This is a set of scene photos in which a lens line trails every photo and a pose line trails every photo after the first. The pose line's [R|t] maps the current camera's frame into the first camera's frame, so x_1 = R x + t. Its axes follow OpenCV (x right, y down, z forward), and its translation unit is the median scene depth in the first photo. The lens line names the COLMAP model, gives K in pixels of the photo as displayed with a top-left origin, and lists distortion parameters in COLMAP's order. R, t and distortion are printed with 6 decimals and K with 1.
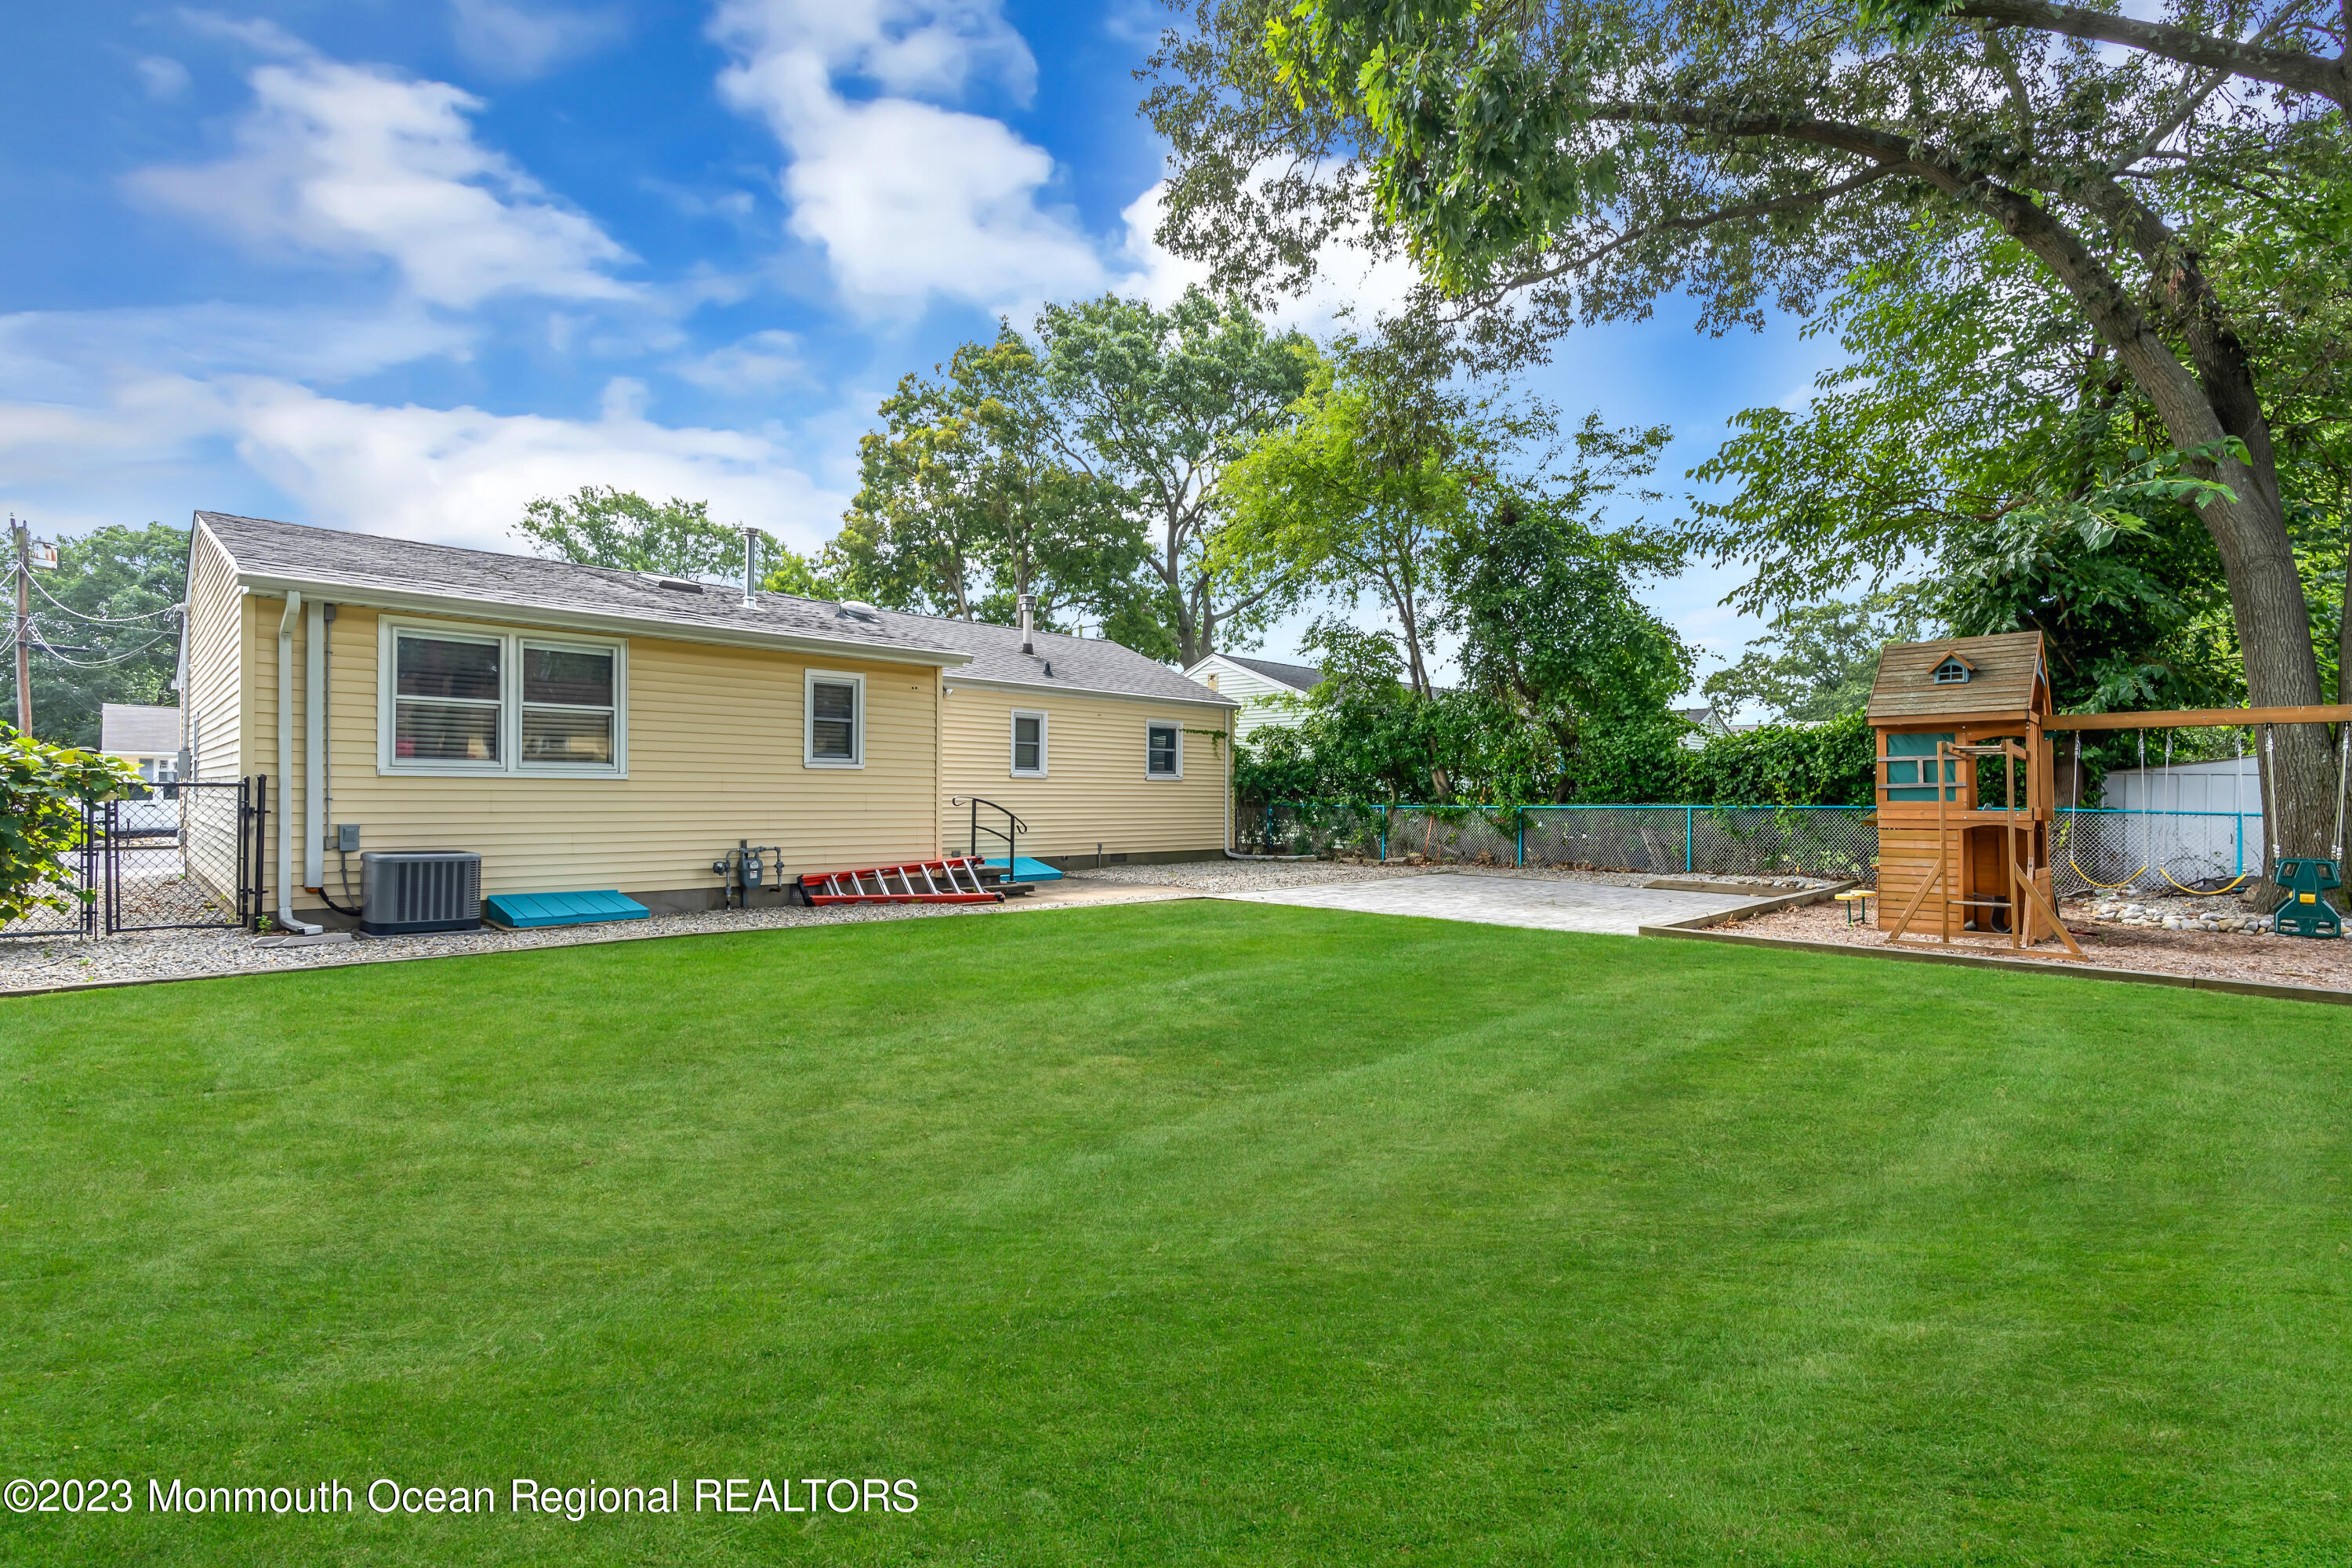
lens RADIAL K [[1078.6, 0, 1182.2], [0, 1078.6, 797.0], [0, 0, 1]] dist [-0.003956, -0.000353]
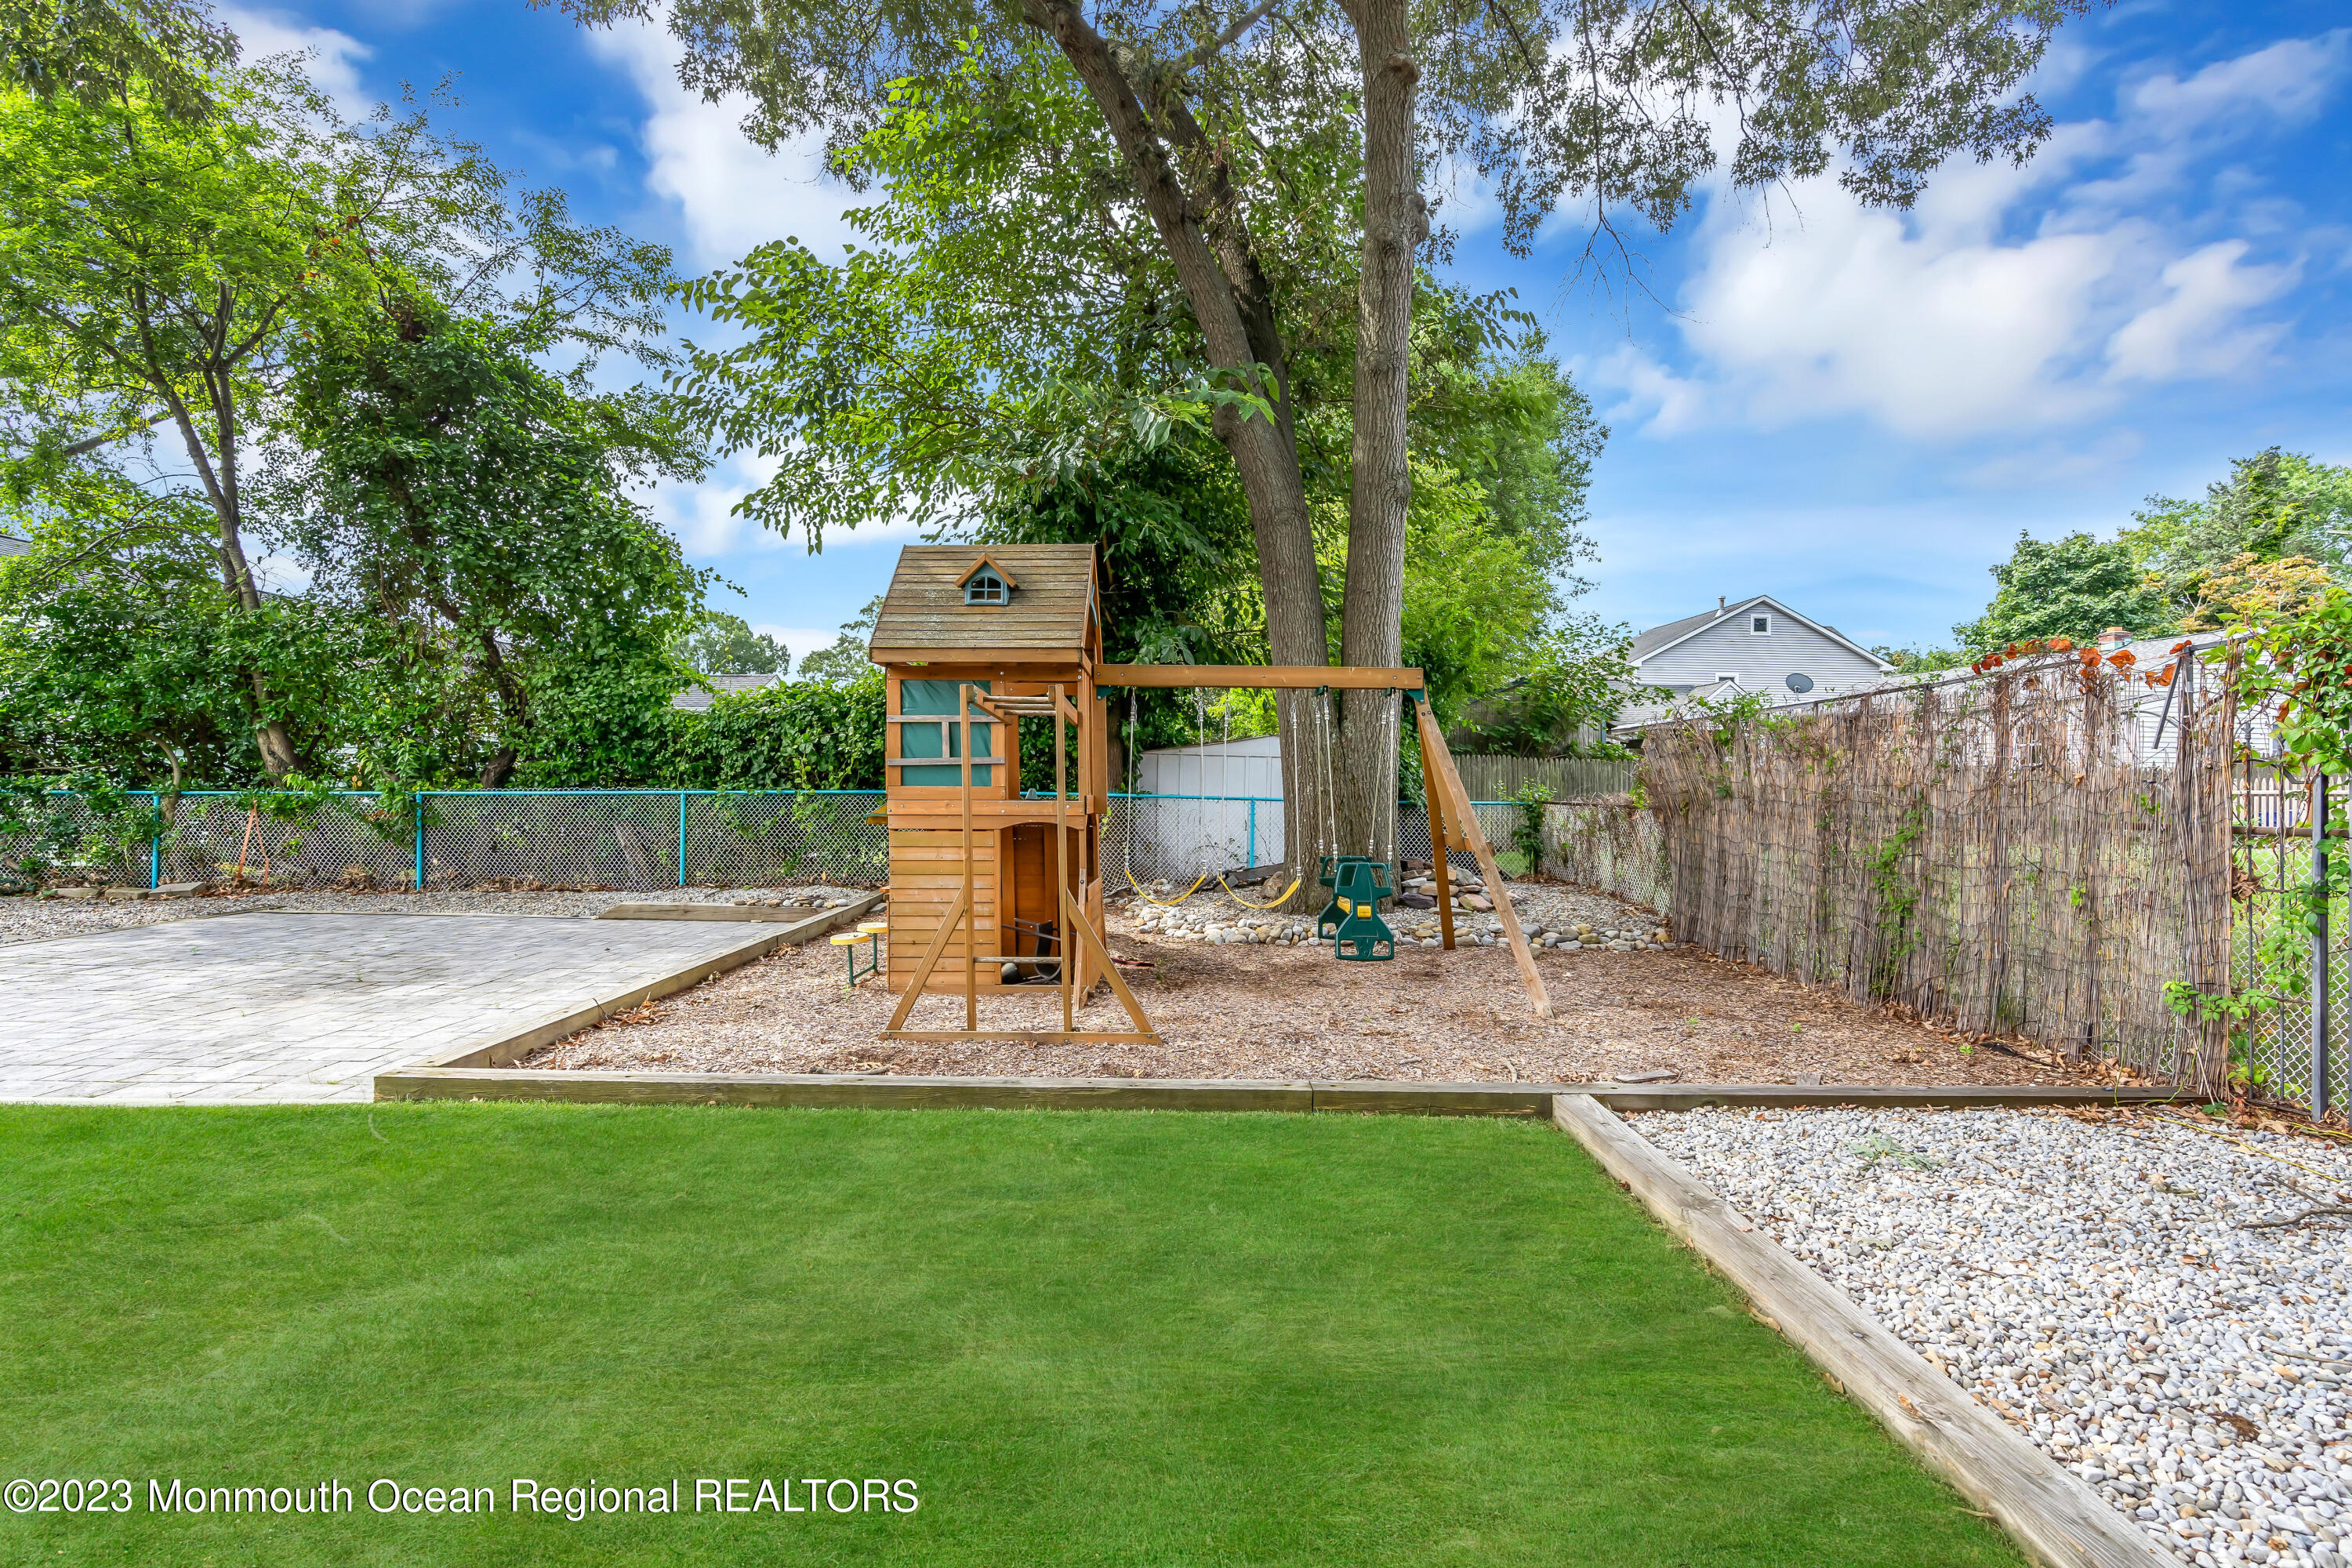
lens RADIAL K [[1078.6, 0, 1177.6], [0, 1078.6, 784.5], [0, 0, 1]] dist [-0.003956, -0.000353]
pose [[0.714421, -0.001599, 0.699715, 0.223040], [-0.003432, 0.999977, 0.005789, -0.000918], [-0.699708, -0.006537, 0.714399, 0.296157]]
